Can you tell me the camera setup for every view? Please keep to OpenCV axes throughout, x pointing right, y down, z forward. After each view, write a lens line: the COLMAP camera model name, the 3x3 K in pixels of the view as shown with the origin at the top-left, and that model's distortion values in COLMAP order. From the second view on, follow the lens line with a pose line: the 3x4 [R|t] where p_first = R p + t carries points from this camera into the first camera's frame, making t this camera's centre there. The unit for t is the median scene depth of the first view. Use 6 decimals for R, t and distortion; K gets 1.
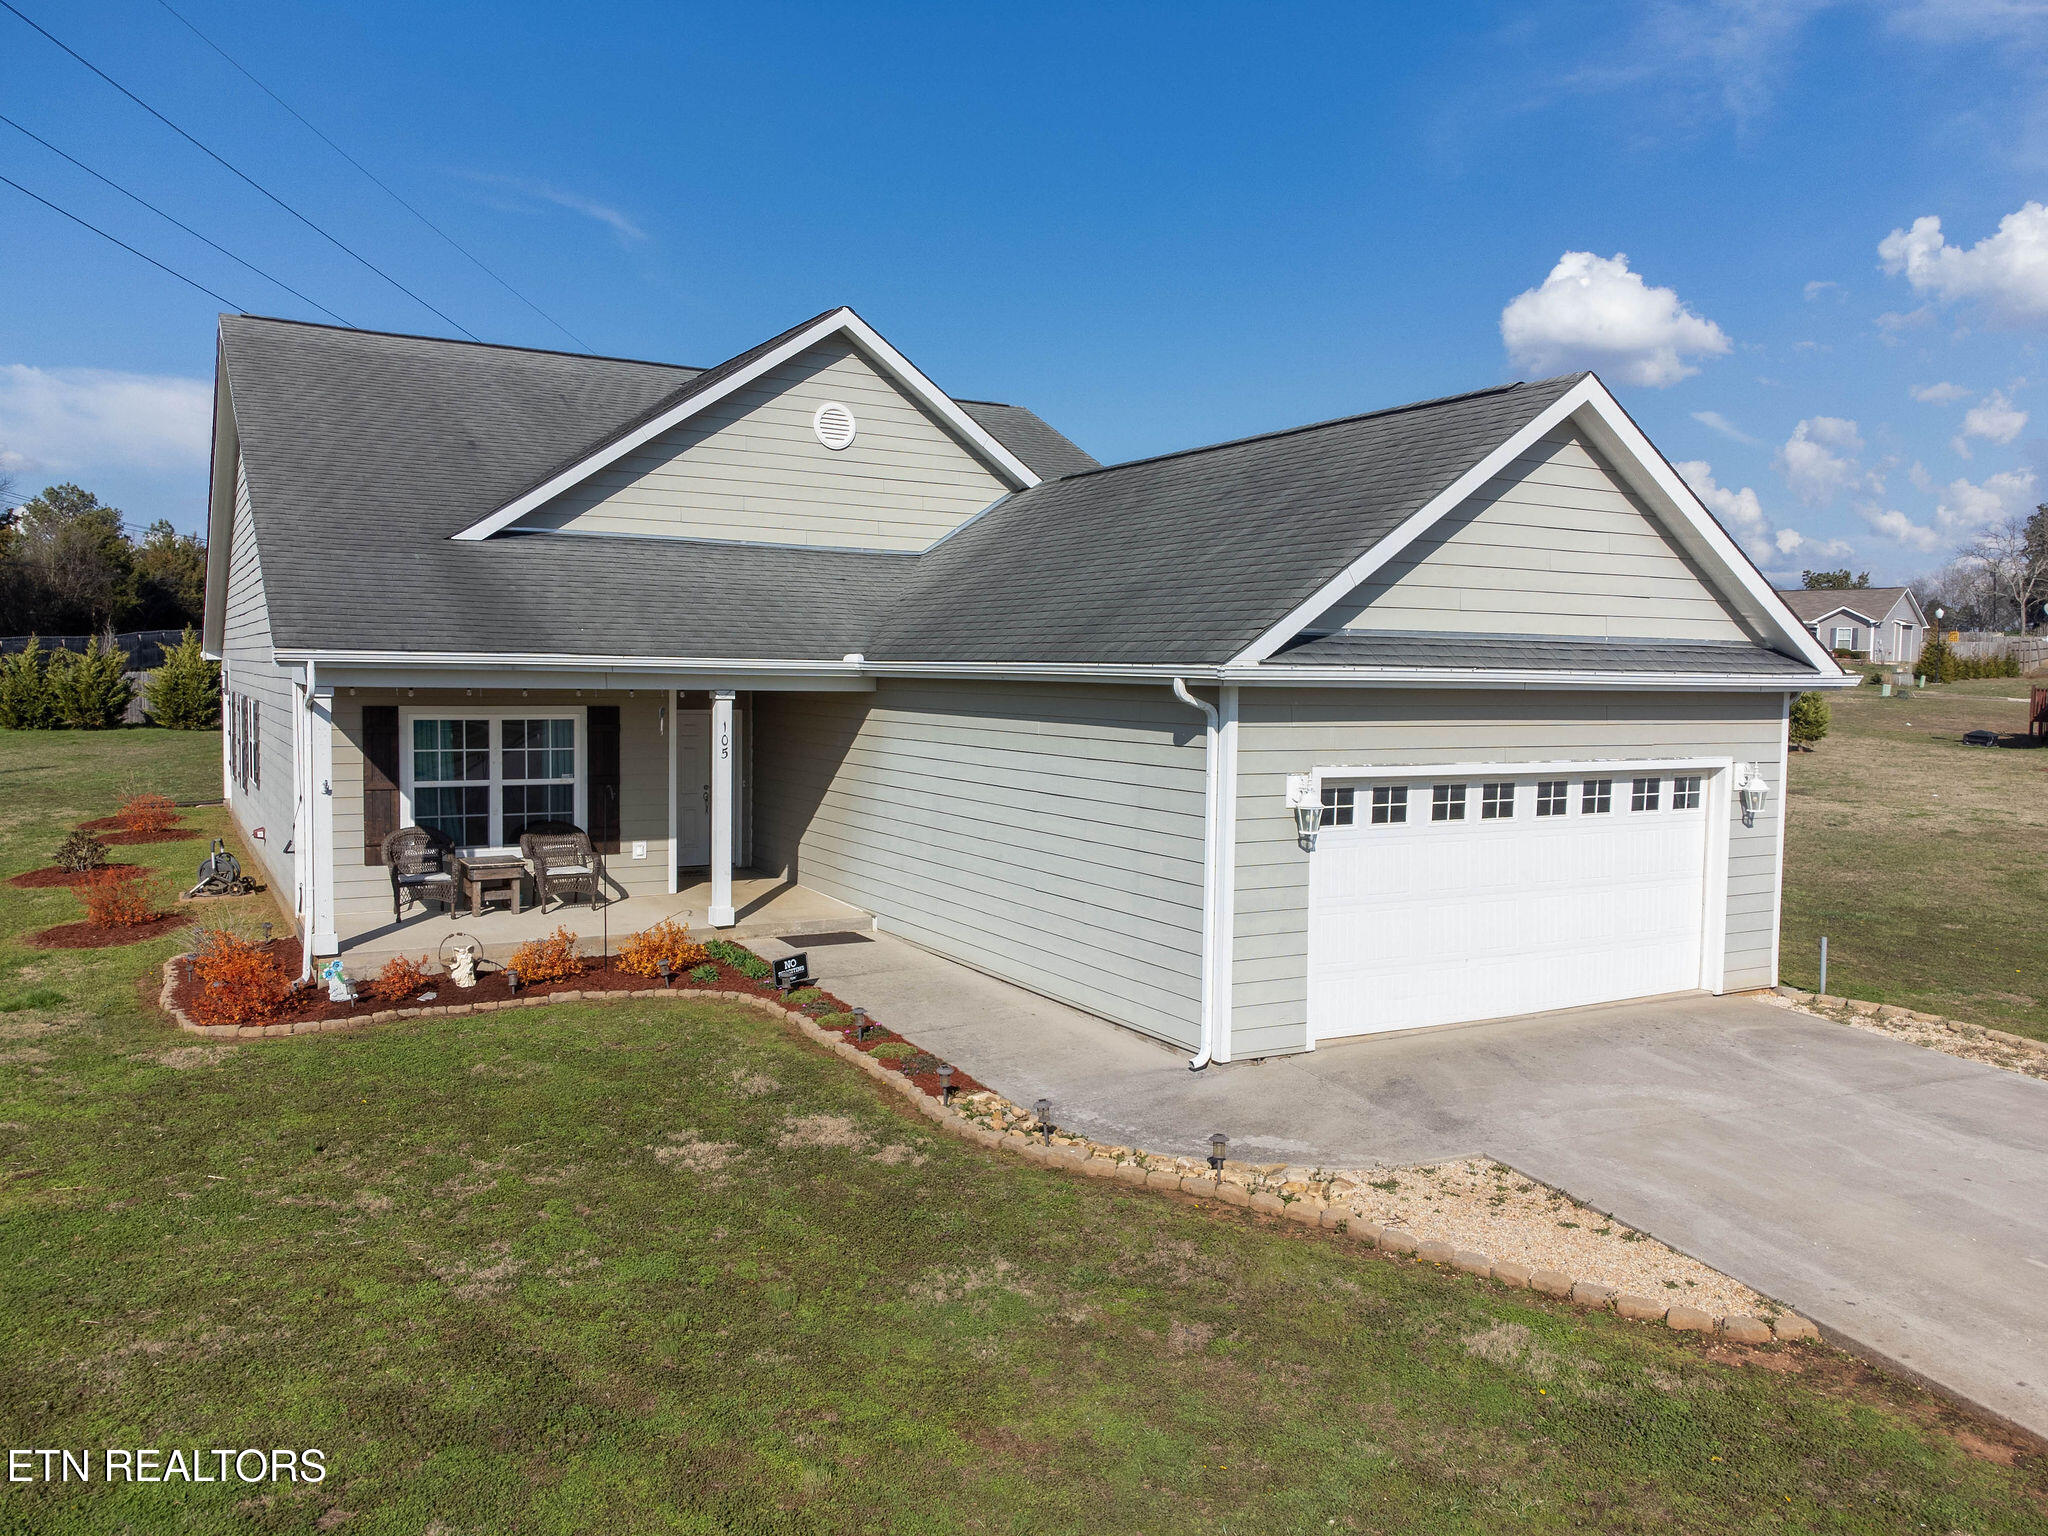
lens RADIAL K [[1529.5, 0, 1024.0], [0, 1529.5, 768.0], [0, 0, 1]] dist [0.011019, -0.001332]
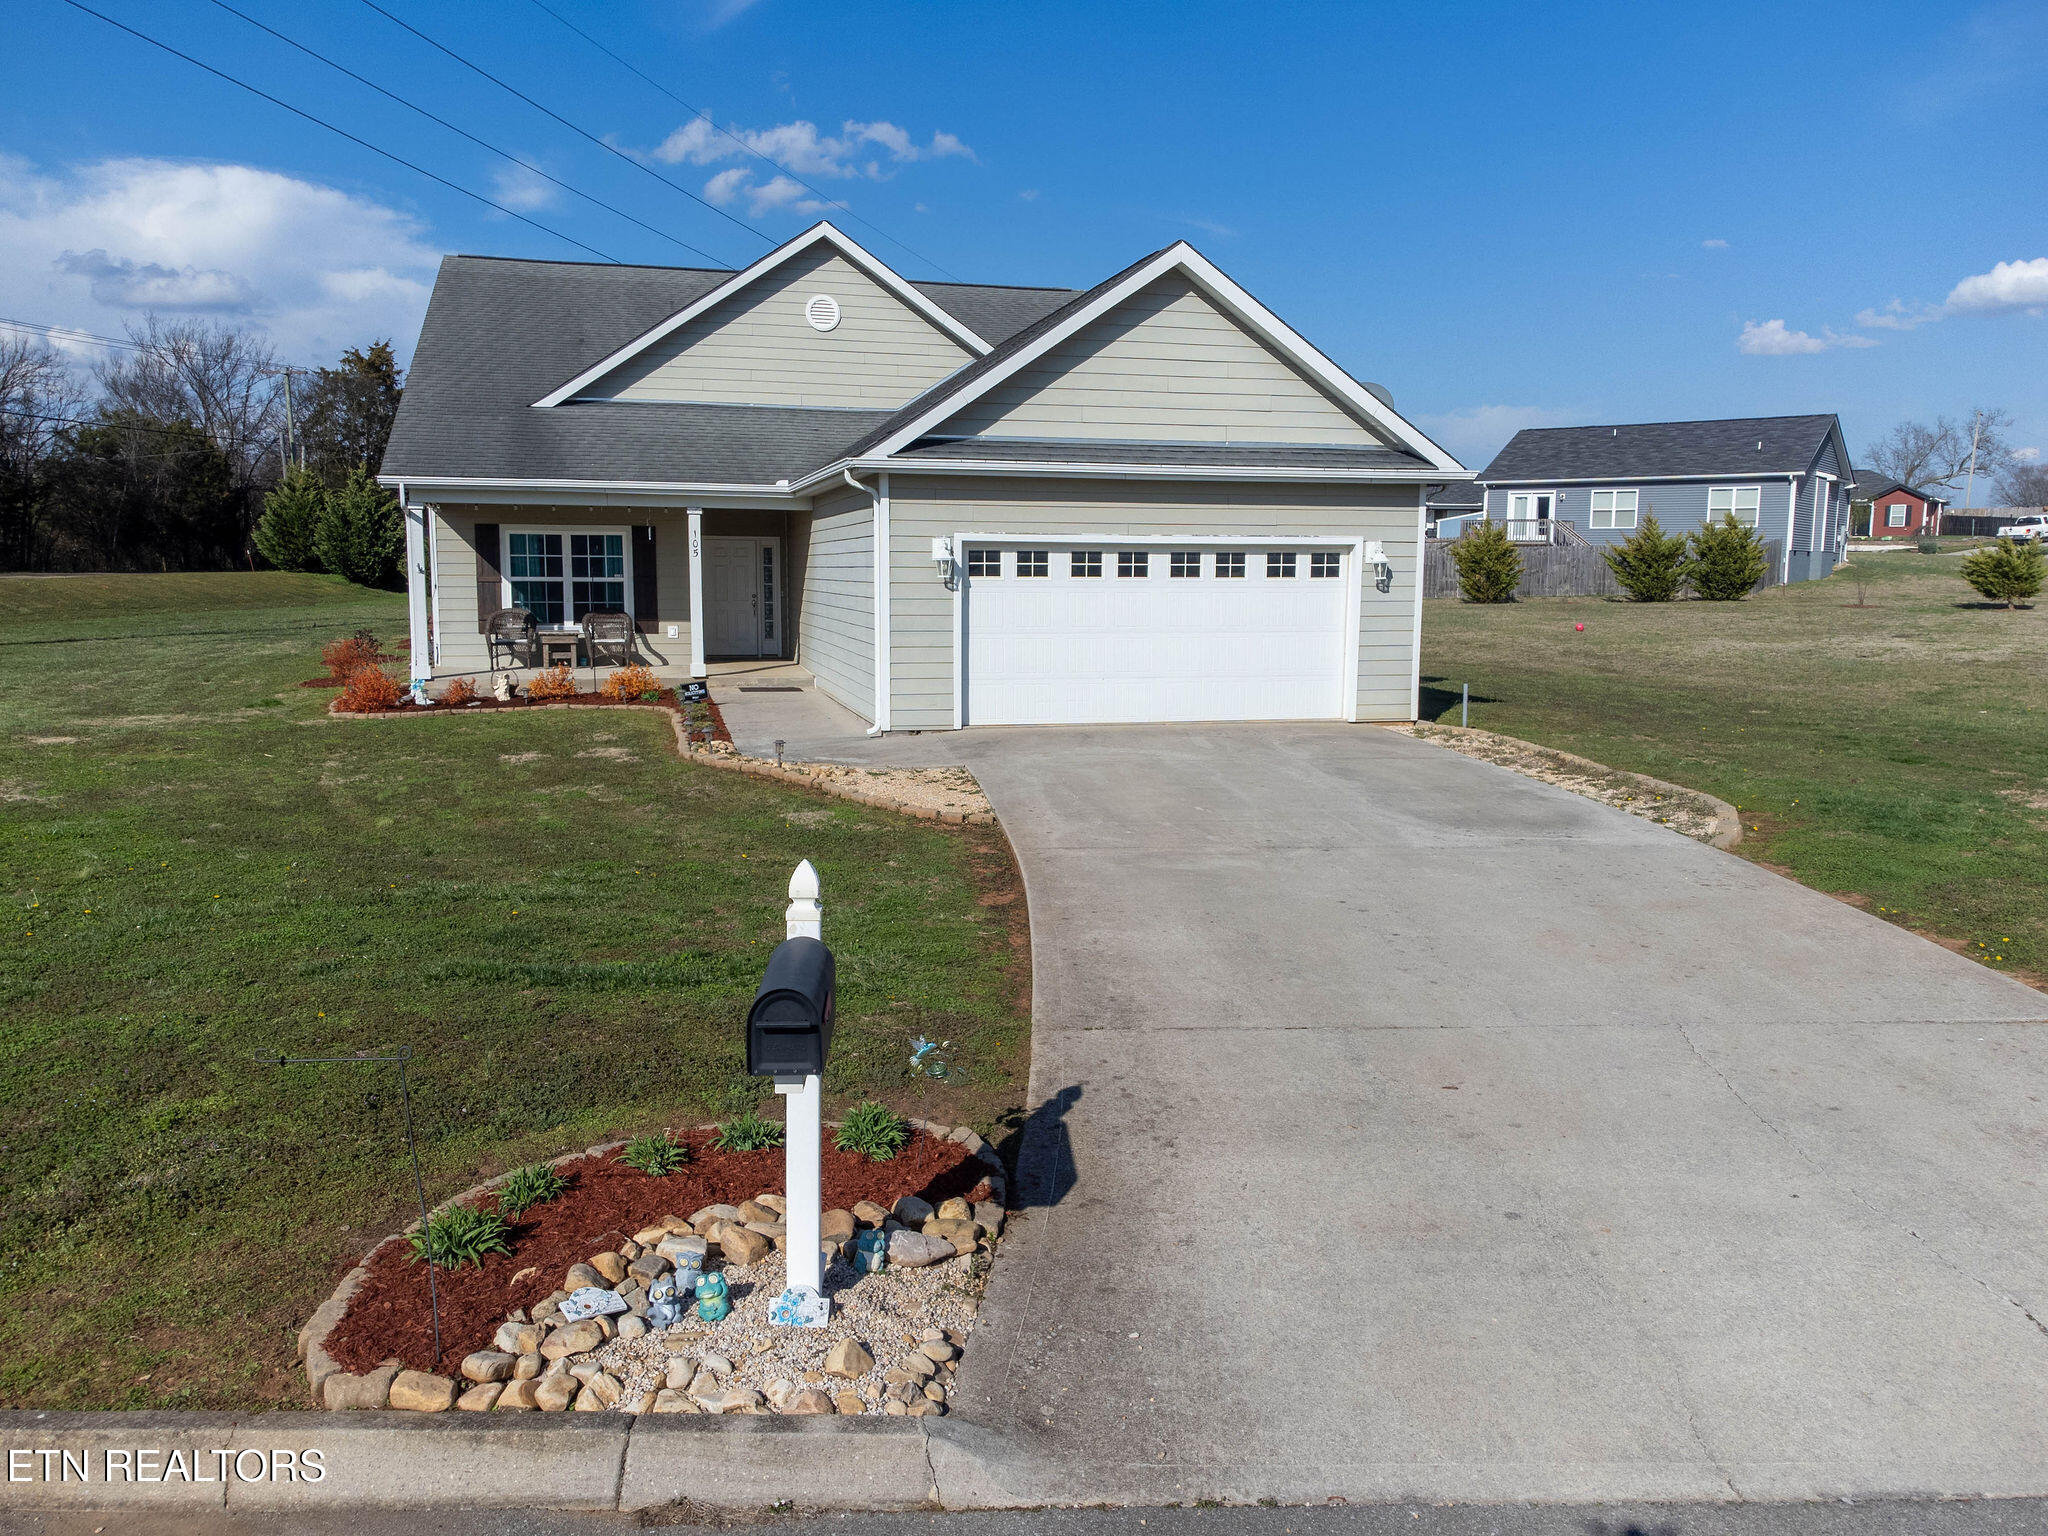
lens RADIAL K [[1524.8, 0, 1028.8], [0, 1524.8, 768.7], [0, 0, 1]] dist [0.040145, -0.108250]
pose [[0.965306, 0.024962, -0.259926, 0.464724], [-0.008135, 0.997812, 0.065614, 0.092620], [0.260995, -0.061223, 0.963397, -0.284484]]
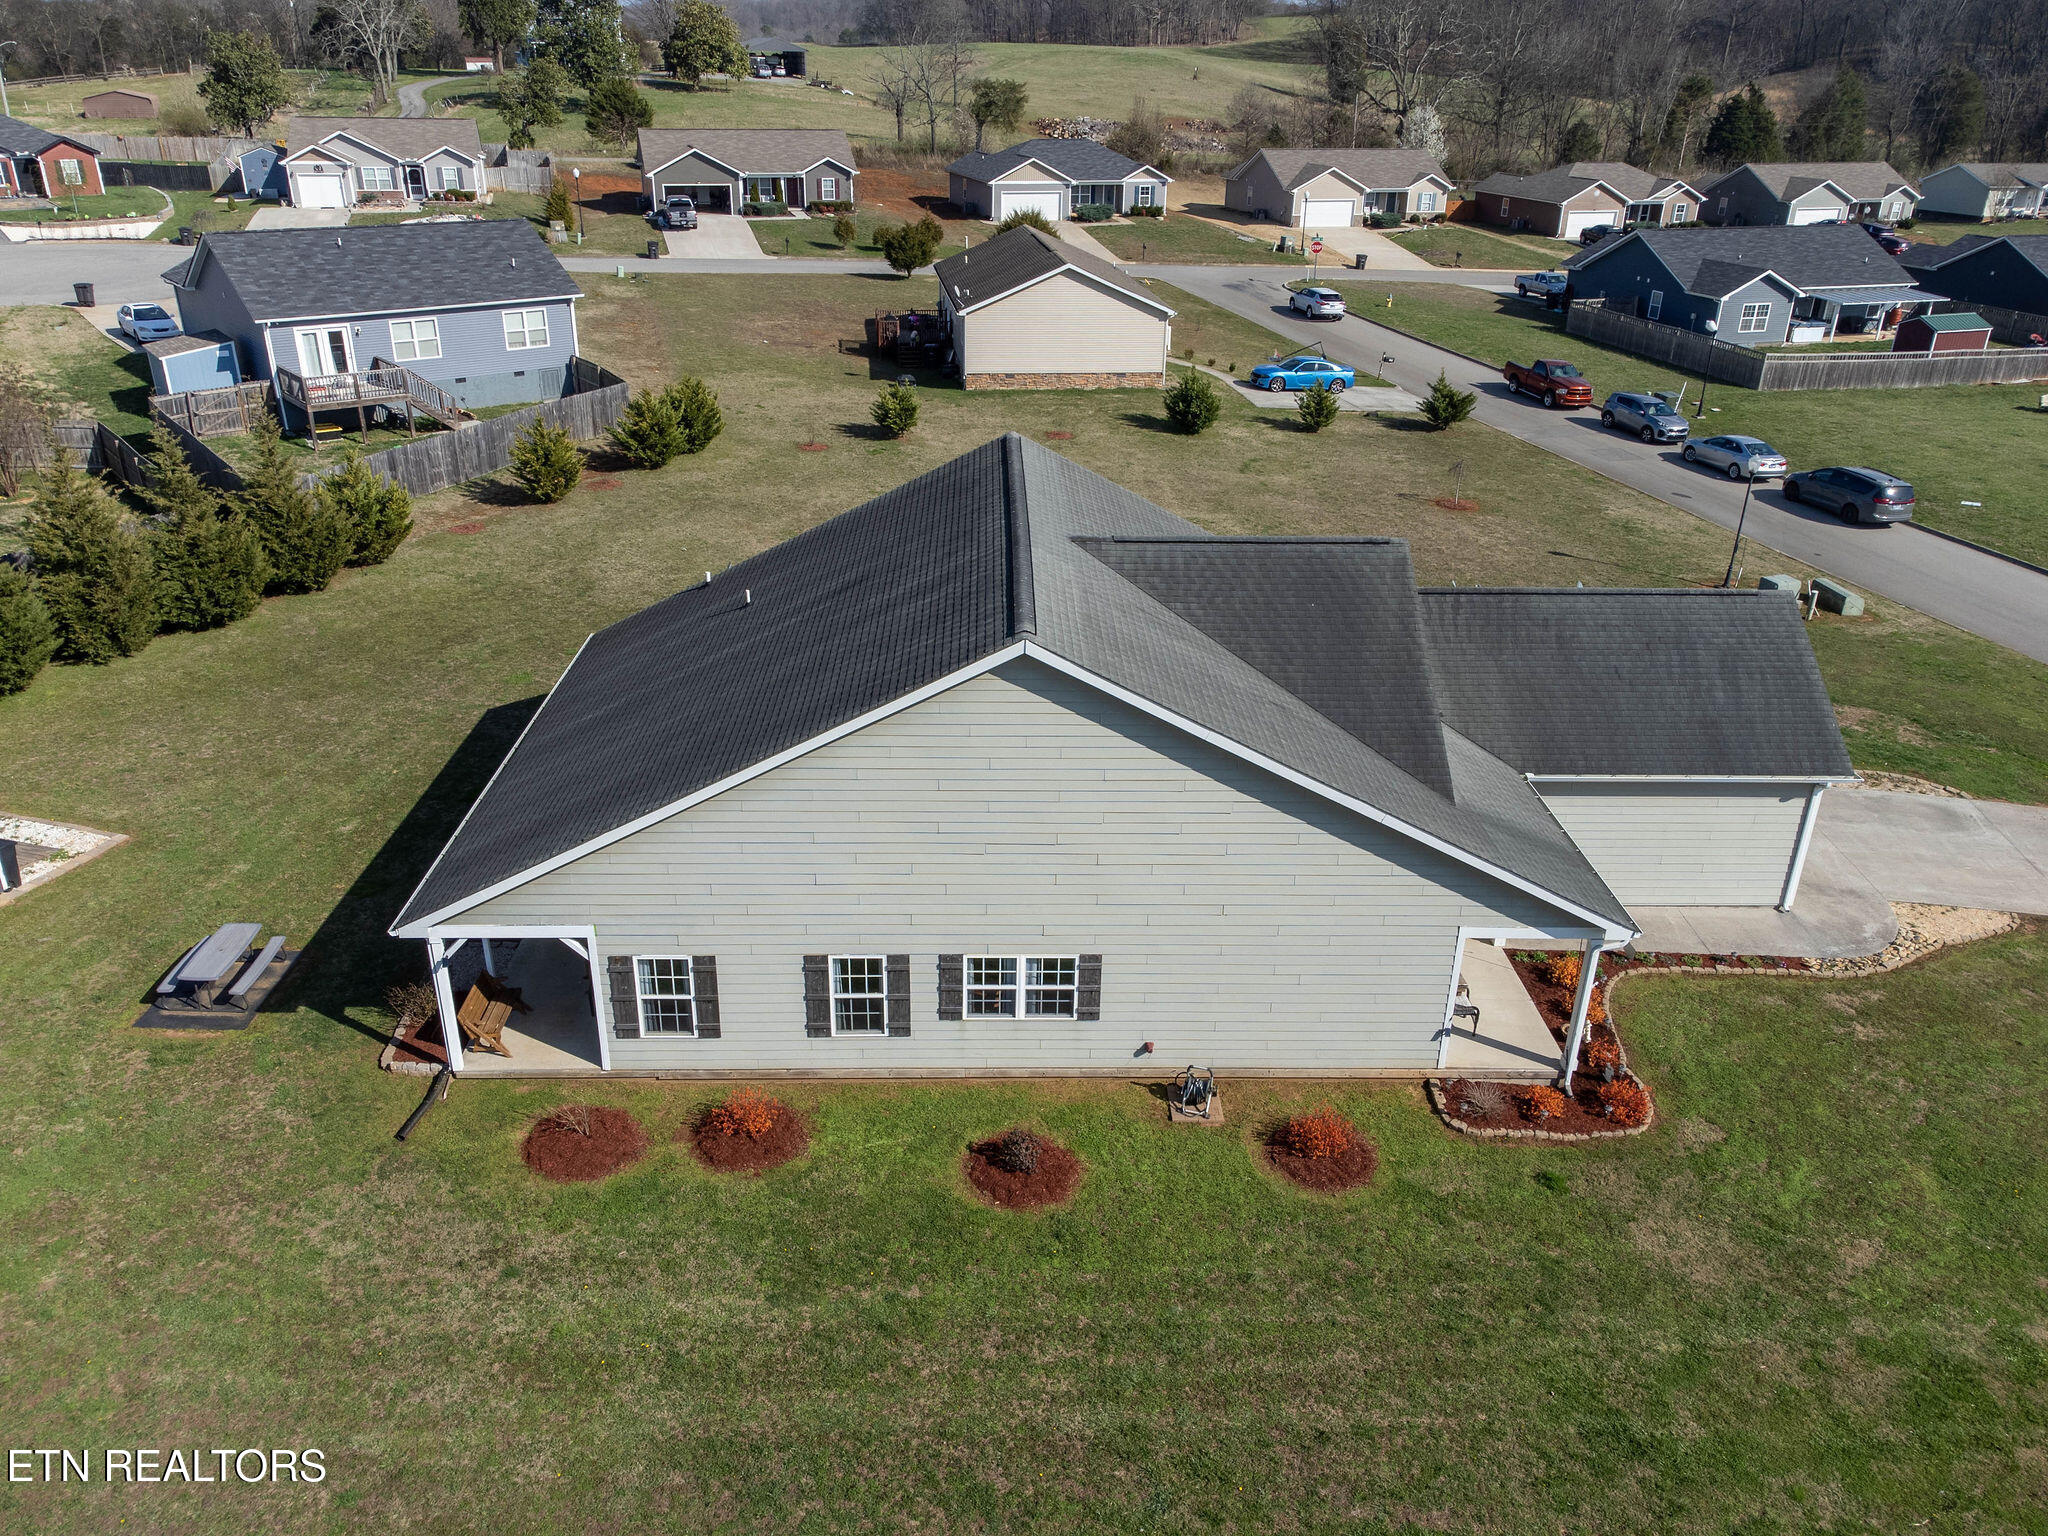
lens RADIAL K [[1529.5, 0, 1024.0], [0, 1529.5, 768.0], [0, 0, 1]] dist [0.011019, -0.001332]
pose [[0.477900, -0.380176, 0.791883, -1.781321], [0.046336, 0.911146, 0.409470, -0.831425], [-0.877191, -0.158993, 0.453052, 0.709172]]
